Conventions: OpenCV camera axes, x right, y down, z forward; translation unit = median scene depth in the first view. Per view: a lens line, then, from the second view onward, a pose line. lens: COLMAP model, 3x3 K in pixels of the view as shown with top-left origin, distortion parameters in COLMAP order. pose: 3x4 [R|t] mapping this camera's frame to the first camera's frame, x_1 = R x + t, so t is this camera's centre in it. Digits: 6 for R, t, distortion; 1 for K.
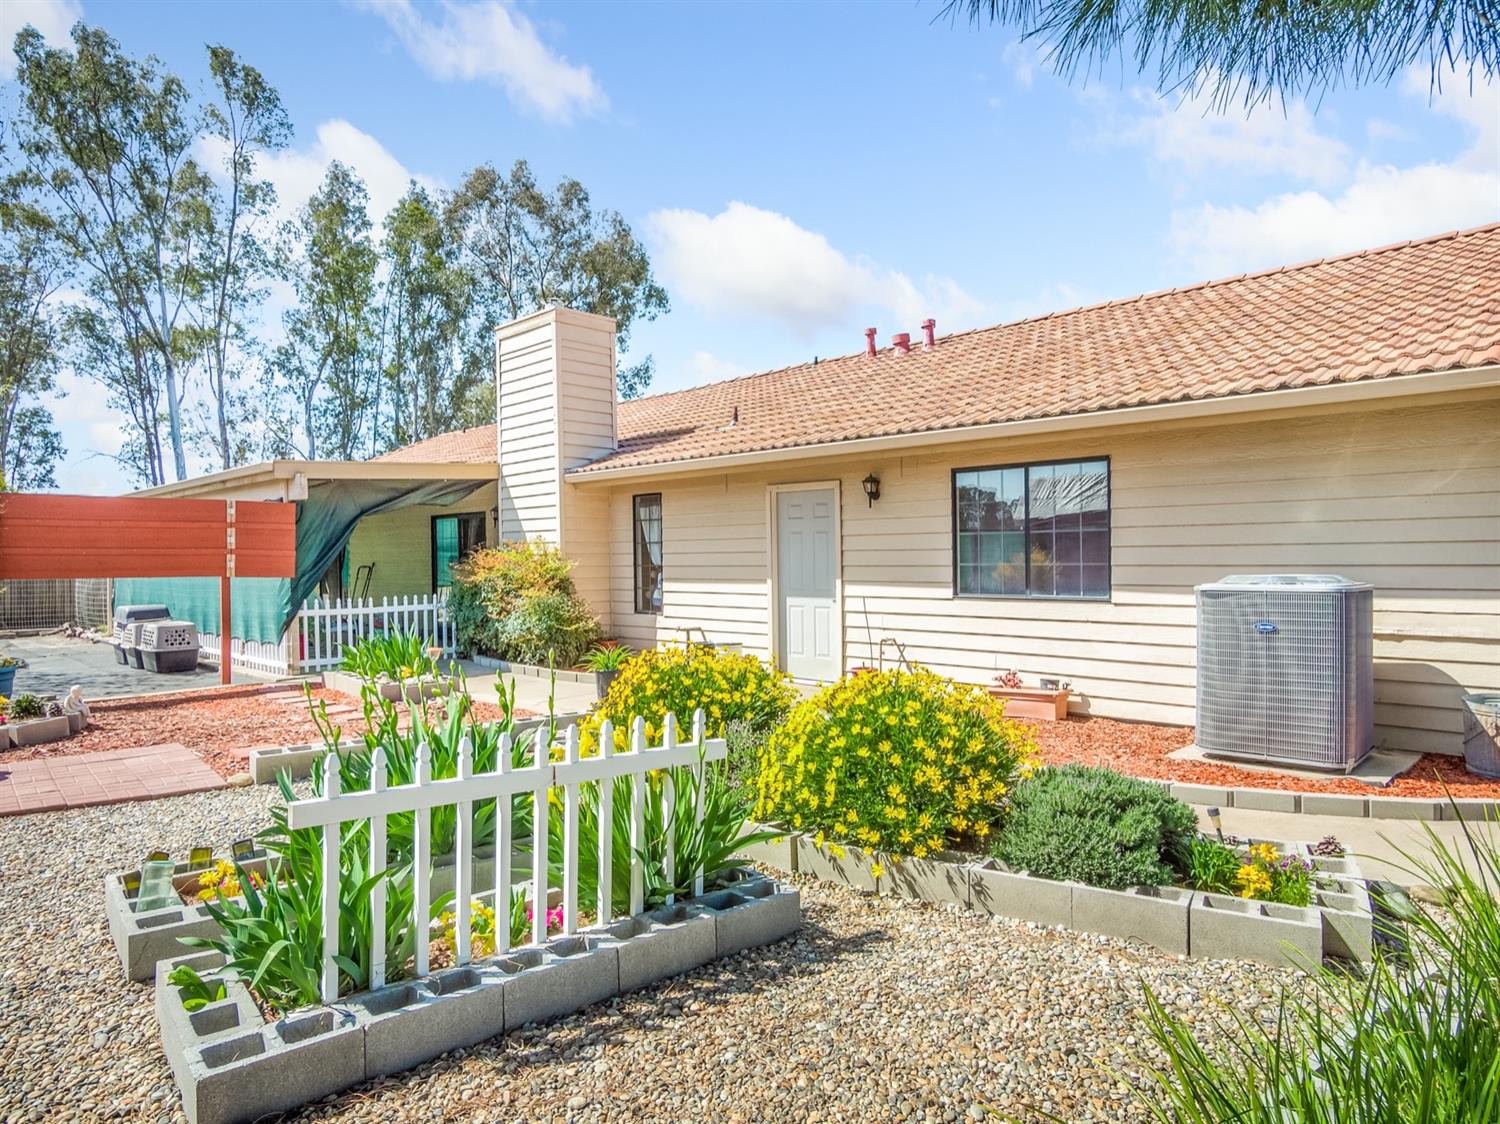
lens RADIAL K [[925.3, 0, 750.0], [0, 925.3, 562.0], [0, 0, 1]] dist [0.000776, 0.001059]
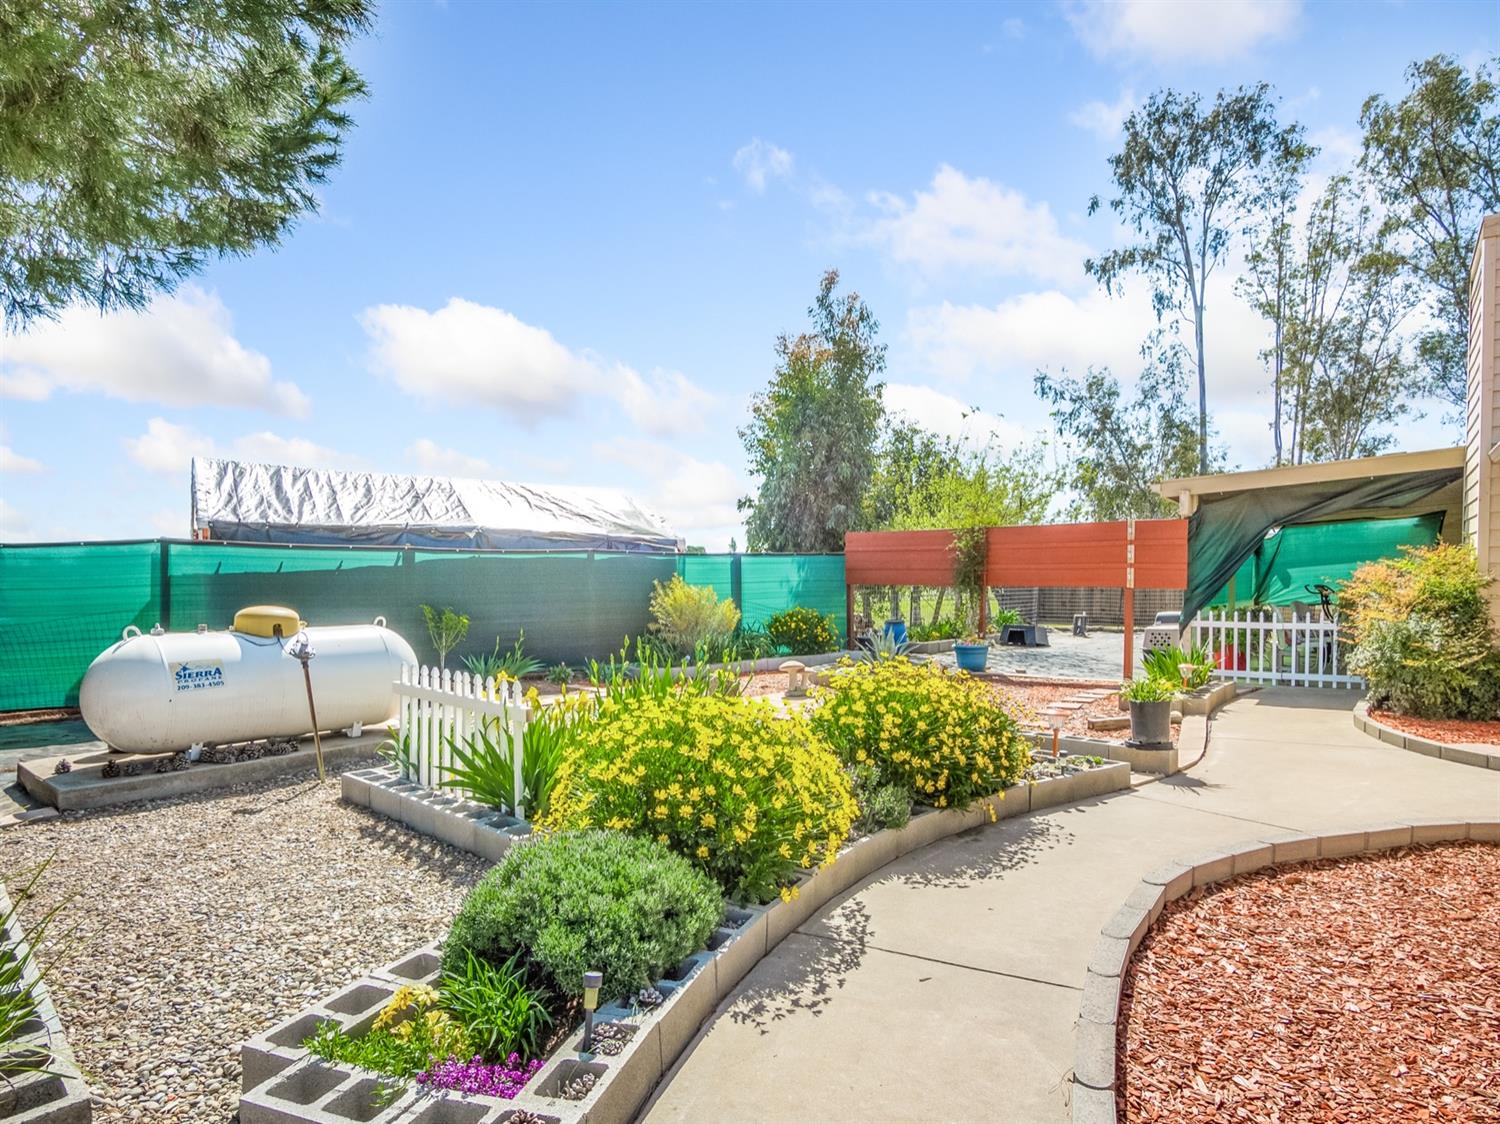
lens RADIAL K [[829.9, 0, 747.1], [0, 829.9, 607.1], [0, 0, 1]] dist [-0.003112, -0.001563]
pose [[0.142546, 0.038550, -0.989037, 0.367731], [-0.000645, 0.999245, 0.038855, 0.000364], [0.989788, -0.004901, 0.142463, 0.355546]]
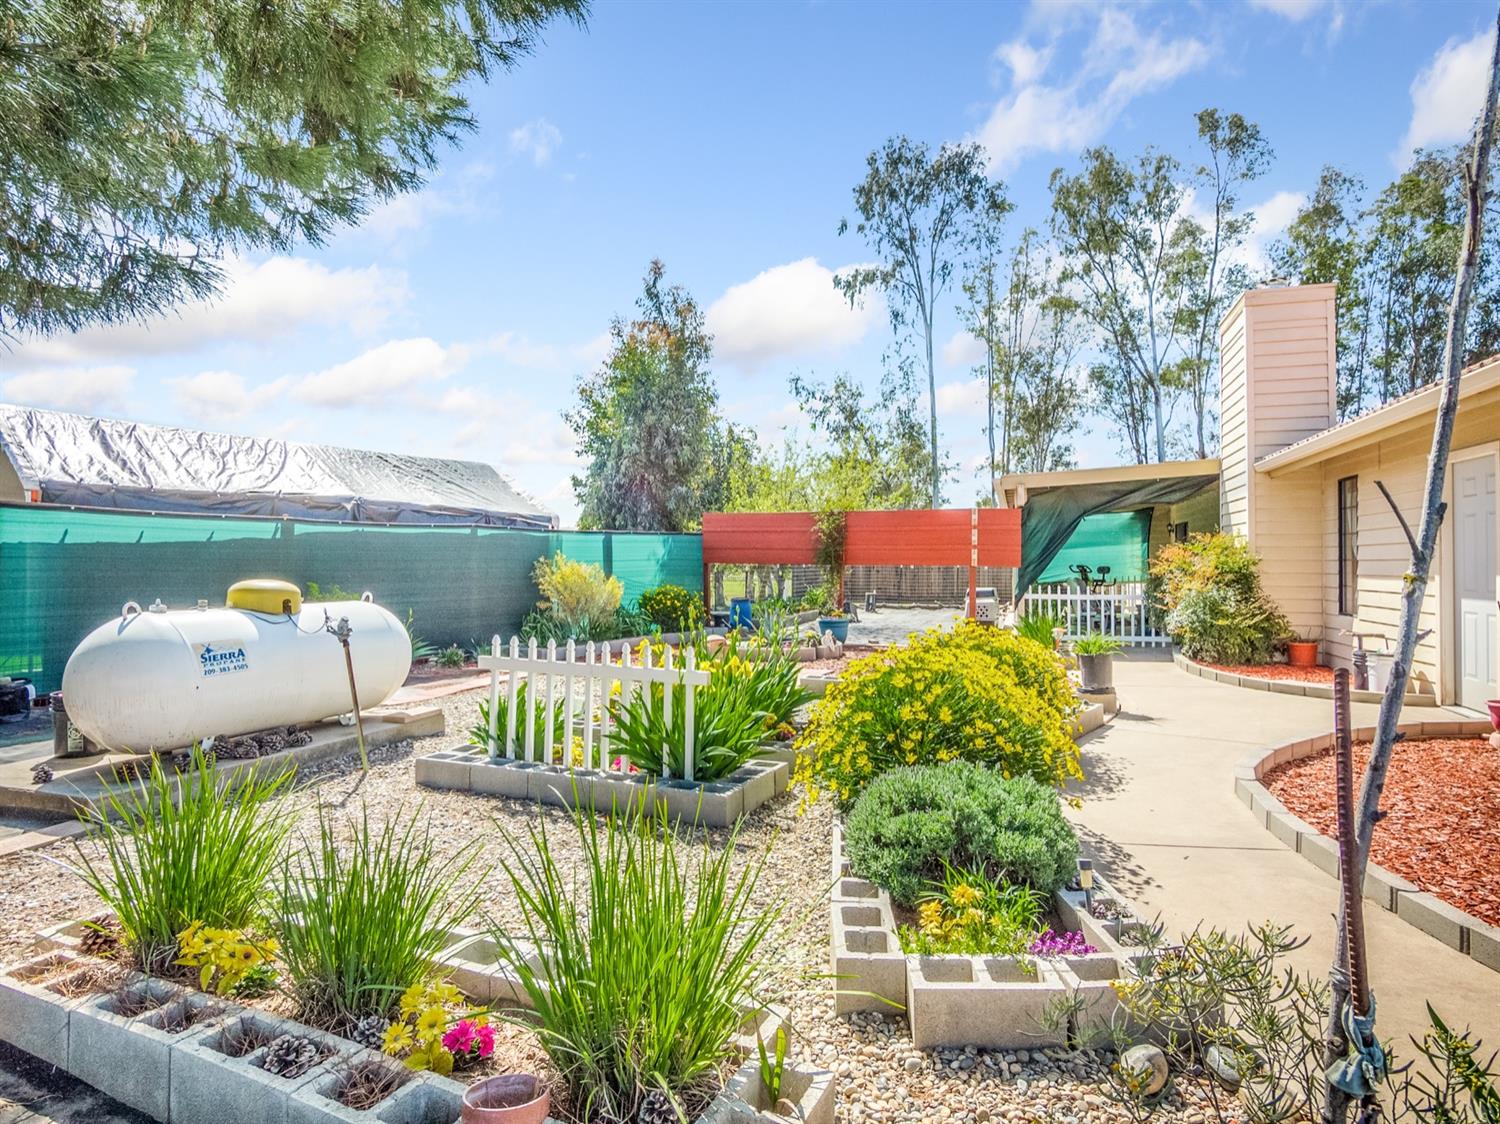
lens RADIAL K [[833.5, 0, 753.3], [0, 833.5, 553.7], [0, 0, 1]] dist [-0.002761, -0.000208]
pose [[0.453540, -0.002679, -0.891232, 0.343953], [-0.006476, 0.999959, -0.006301, 0.007364], [0.891213, 0.008630, 0.453504, 0.157268]]
